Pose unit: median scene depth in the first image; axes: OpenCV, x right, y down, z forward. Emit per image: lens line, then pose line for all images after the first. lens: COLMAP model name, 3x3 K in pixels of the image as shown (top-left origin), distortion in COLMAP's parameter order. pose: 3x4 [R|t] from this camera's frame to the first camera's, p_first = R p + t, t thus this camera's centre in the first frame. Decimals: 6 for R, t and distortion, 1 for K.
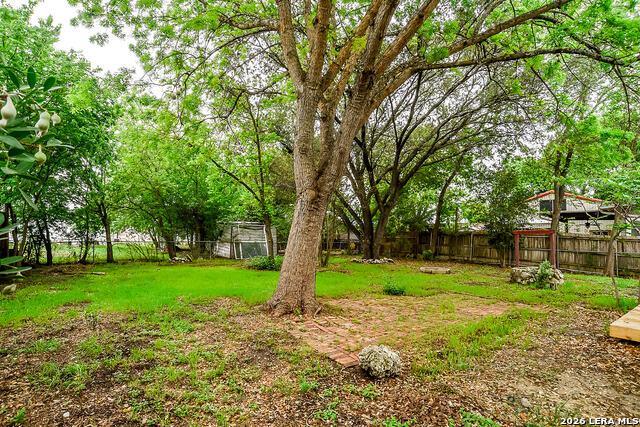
lens RADIAL K [[326.1, 0, 319.2], [0, 326.1, 213.7], [0, 0, 1]] dist [-0.077072, 0.028450]
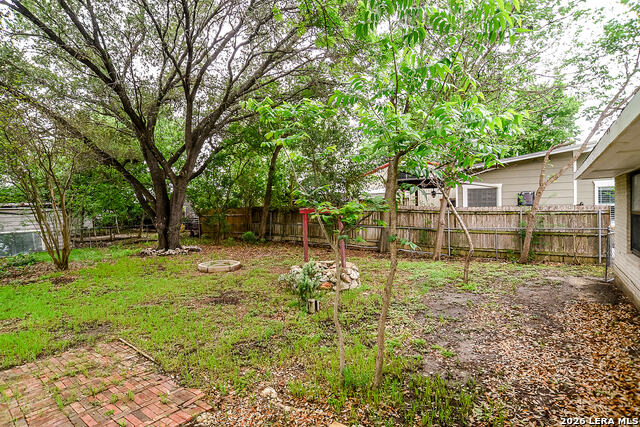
lens RADIAL K [[326.1, 0, 320.4], [0, 326.1, 214.4], [0, 0, 1]] dist [-0.077072, 0.028450]
pose [[0.954523, -0.044626, 0.294779, 0.289320], [0.018919, 0.995808, 0.089491, 0.005474], [-0.297536, -0.079844, 0.951366, 0.221719]]
